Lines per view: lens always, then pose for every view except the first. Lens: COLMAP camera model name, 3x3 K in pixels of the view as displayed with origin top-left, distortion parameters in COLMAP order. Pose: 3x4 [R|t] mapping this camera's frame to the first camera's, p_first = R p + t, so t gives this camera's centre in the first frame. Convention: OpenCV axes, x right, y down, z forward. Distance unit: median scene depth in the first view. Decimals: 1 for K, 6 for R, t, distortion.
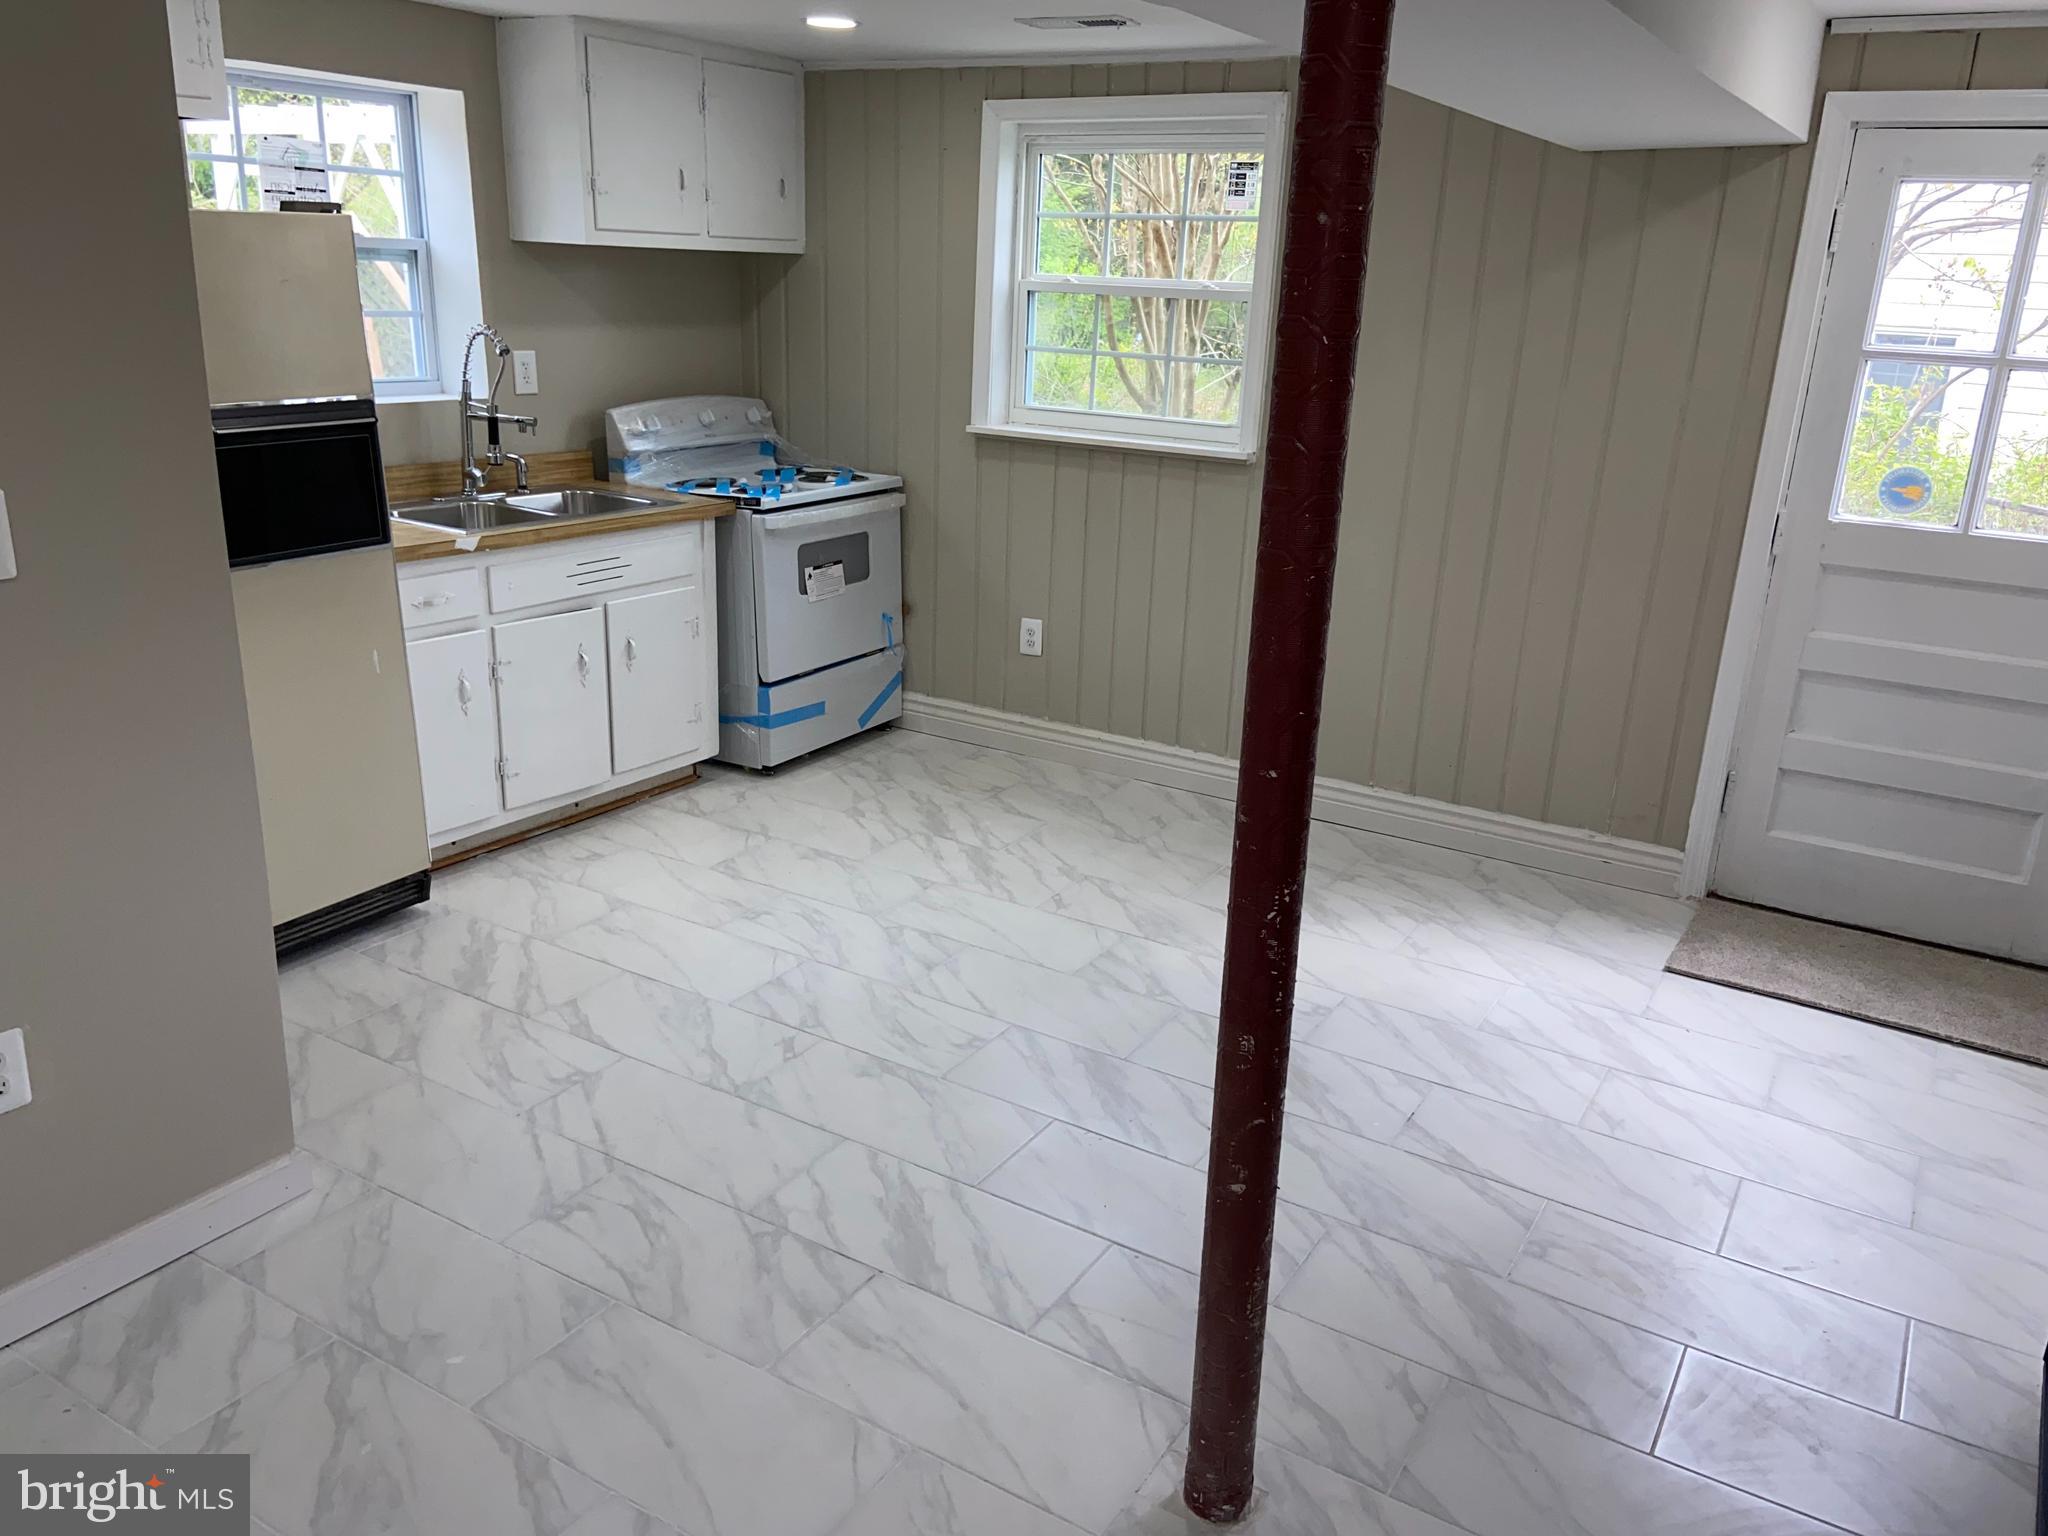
lens RADIAL K [[1550.8, 0, 1024.0], [0, 1550.8, 768.0], [0, 0, 1]] dist [0.111917, -0.144917]
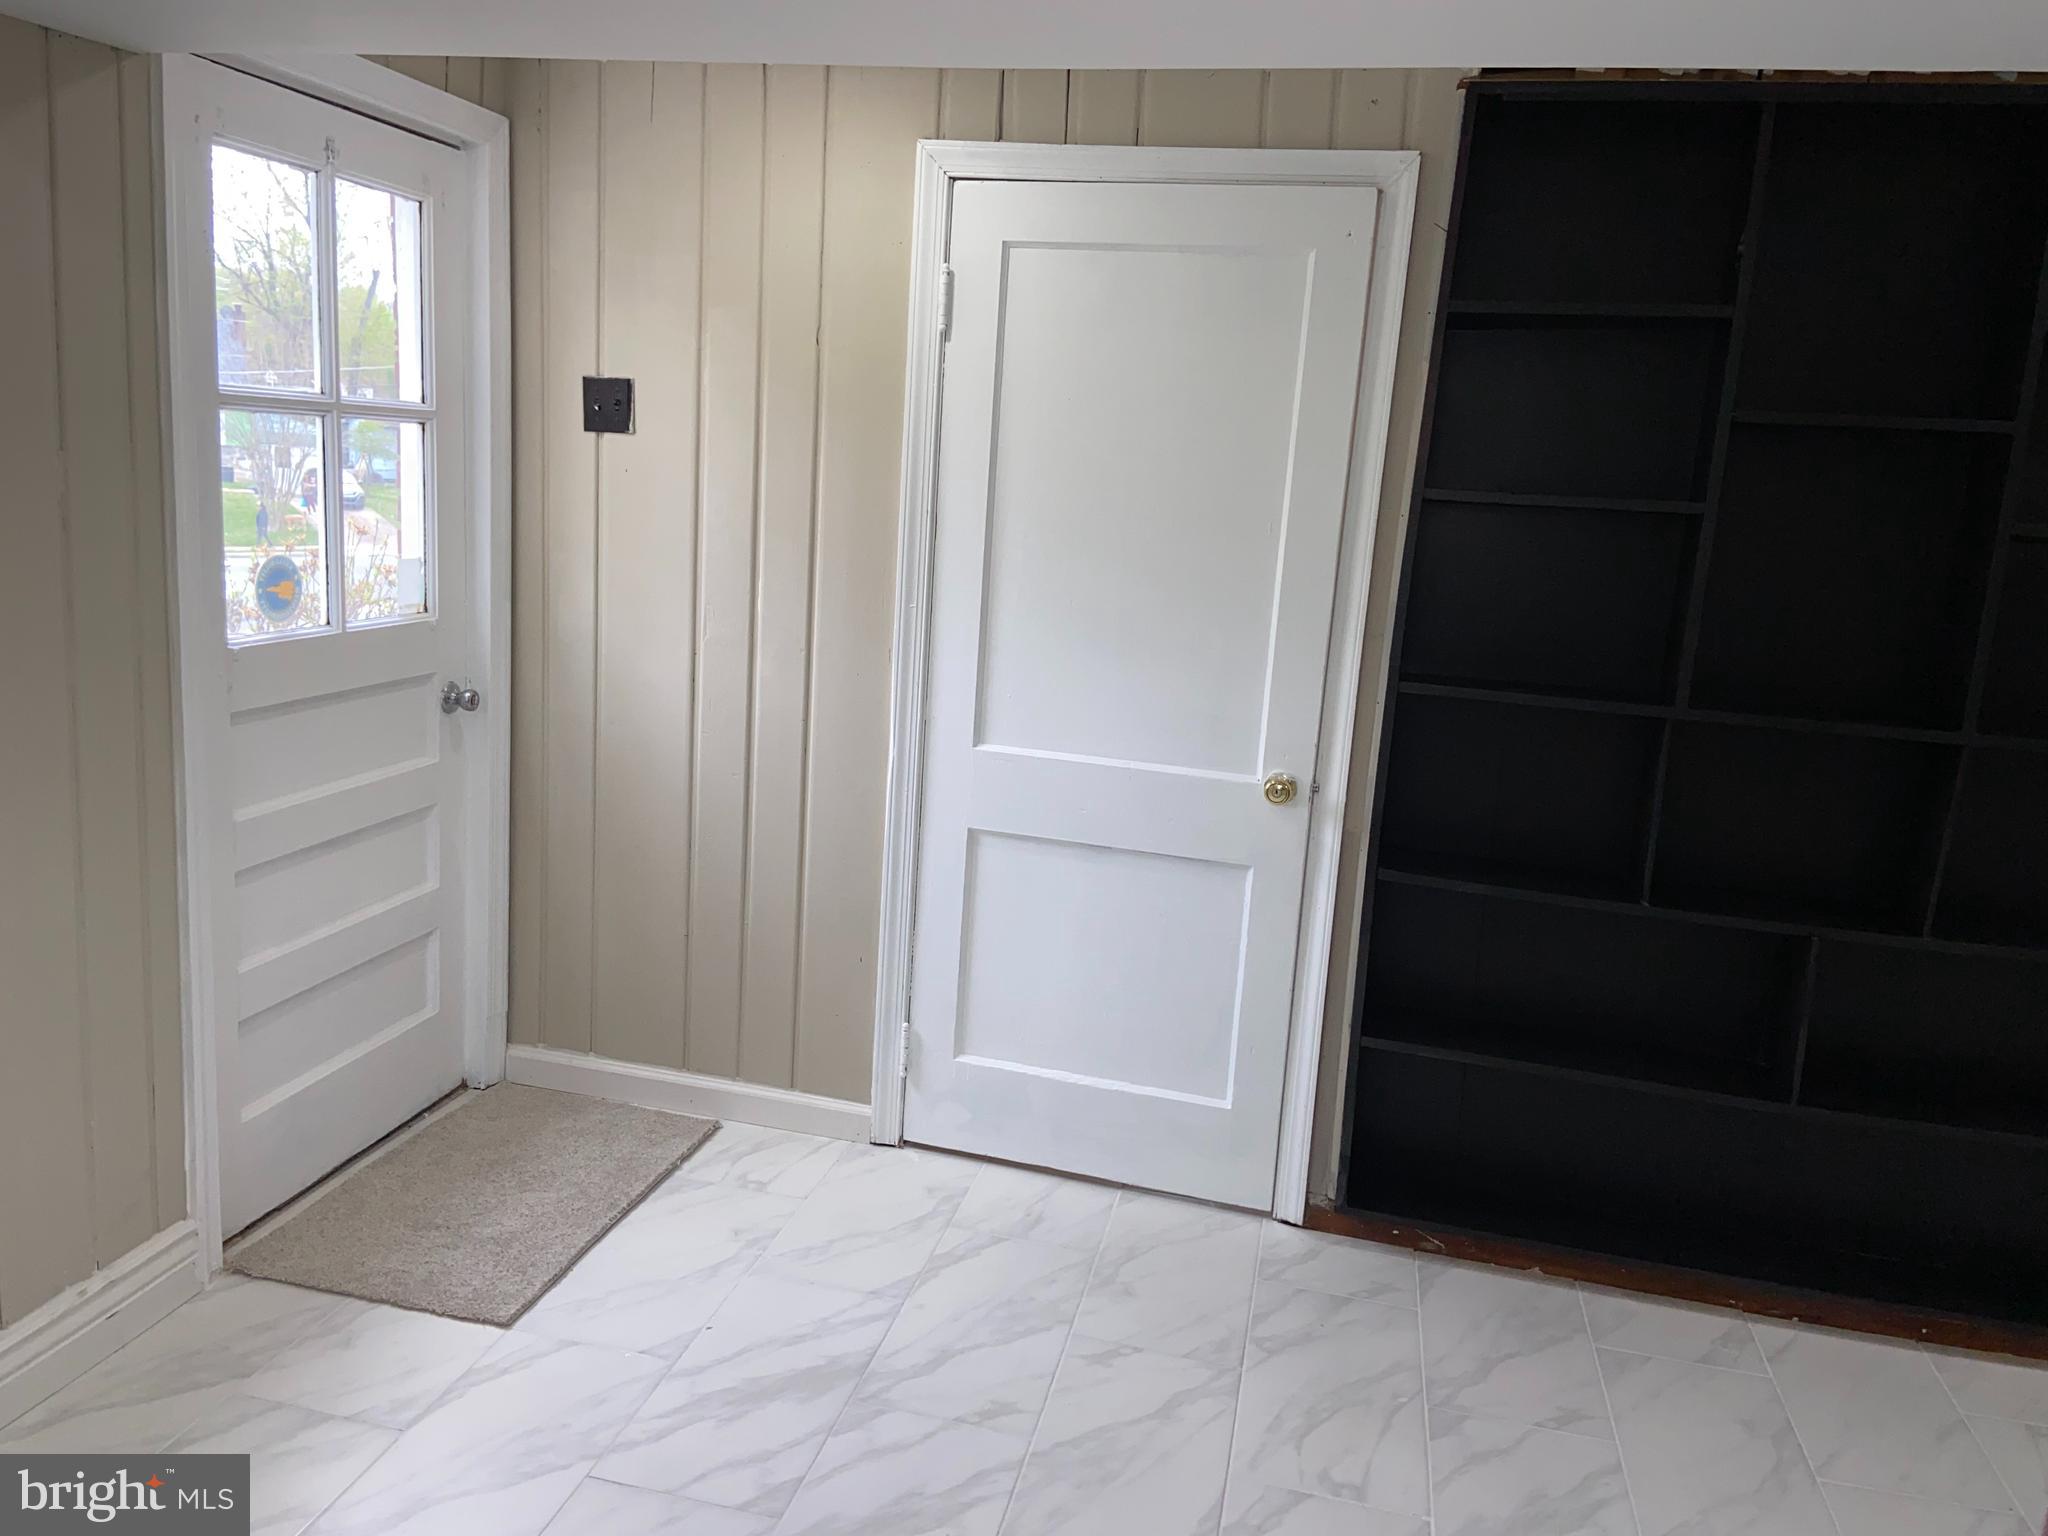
lens RADIAL K [[1550.8, 0, 1024.0], [0, 1550.8, 768.0], [0, 0, 1]] dist [0.111917, -0.144917]
pose [[-0.318329, -0.248332, 0.914876, -0.214783], [0.206913, 0.923609, 0.322698, -0.258719], [-0.925124, 0.292024, -0.242628, 0.880926]]
